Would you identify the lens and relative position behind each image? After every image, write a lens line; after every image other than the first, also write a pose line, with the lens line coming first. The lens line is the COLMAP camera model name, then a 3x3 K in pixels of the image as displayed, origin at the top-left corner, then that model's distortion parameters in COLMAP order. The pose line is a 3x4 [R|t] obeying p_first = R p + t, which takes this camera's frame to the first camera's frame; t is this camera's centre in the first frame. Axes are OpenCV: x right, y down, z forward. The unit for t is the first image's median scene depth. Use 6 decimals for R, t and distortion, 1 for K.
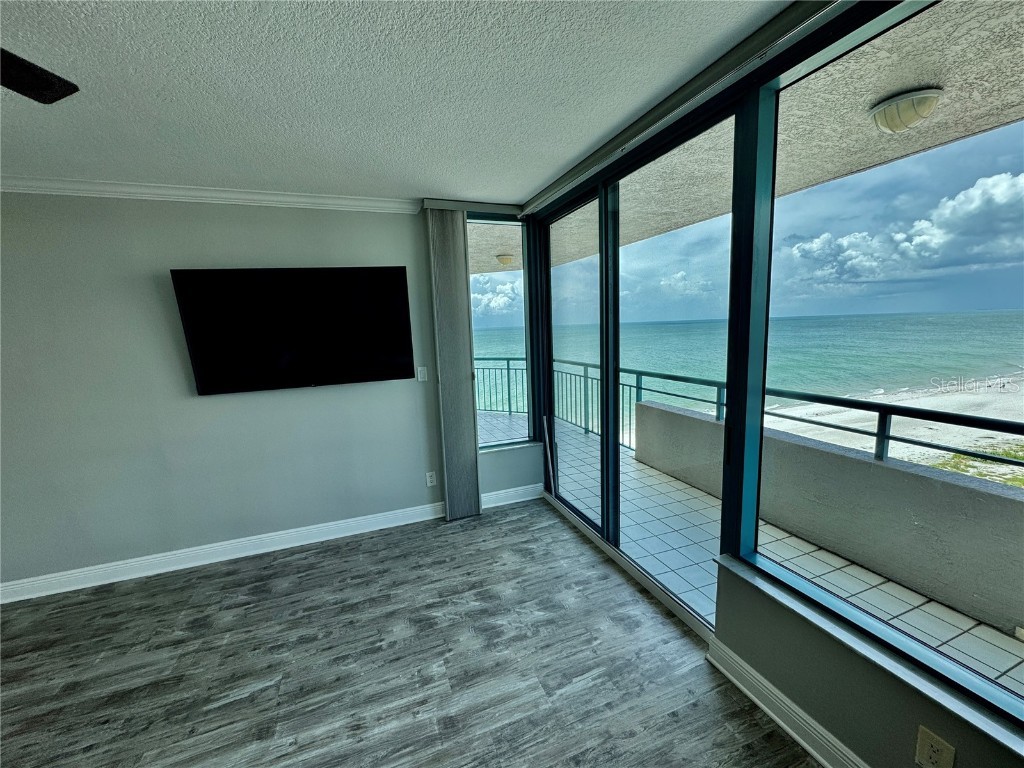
lens RADIAL K [[406.3, 0, 519.3], [0, 406.3, 418.2], [0, 0, 1]] dist [-0.003112, -0.000740]
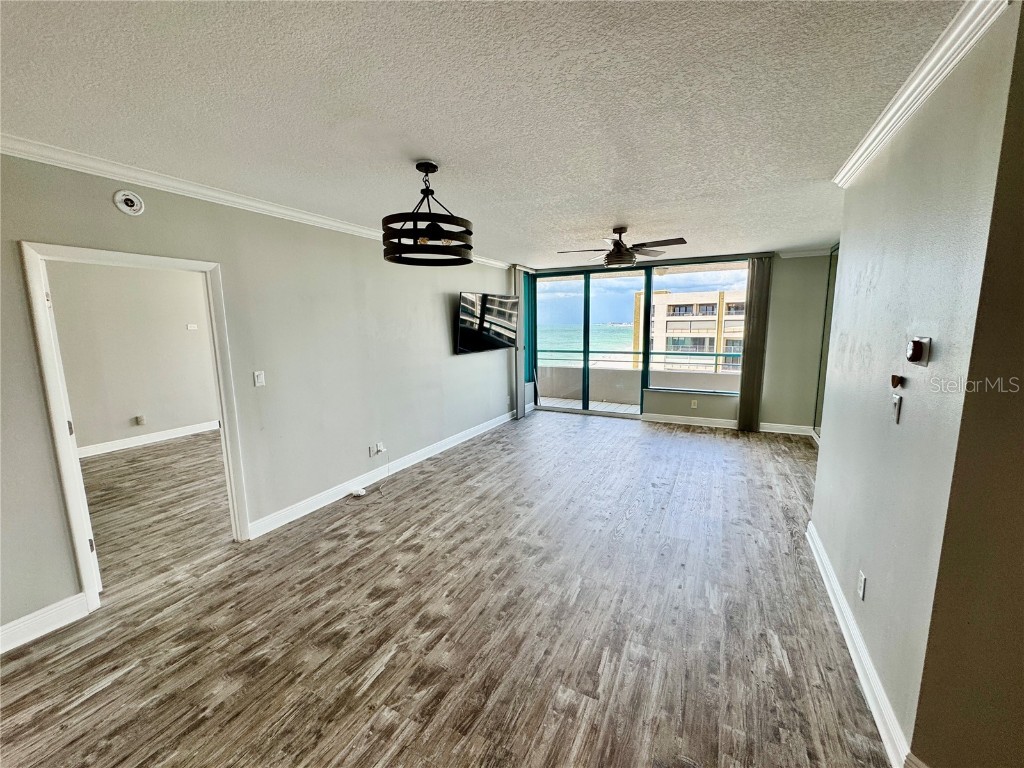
lens RADIAL K [[406.3, 0, 507.7], [0, 406.3, 382.1], [0, 0, 1]] dist [-0.003112, -0.000740]
pose [[0.750211, -0.070680, 0.657410, -0.920071], [0.159483, 0.984257, -0.076176, 0.128872], [-0.641676, 0.161993, 0.749673, -0.311700]]
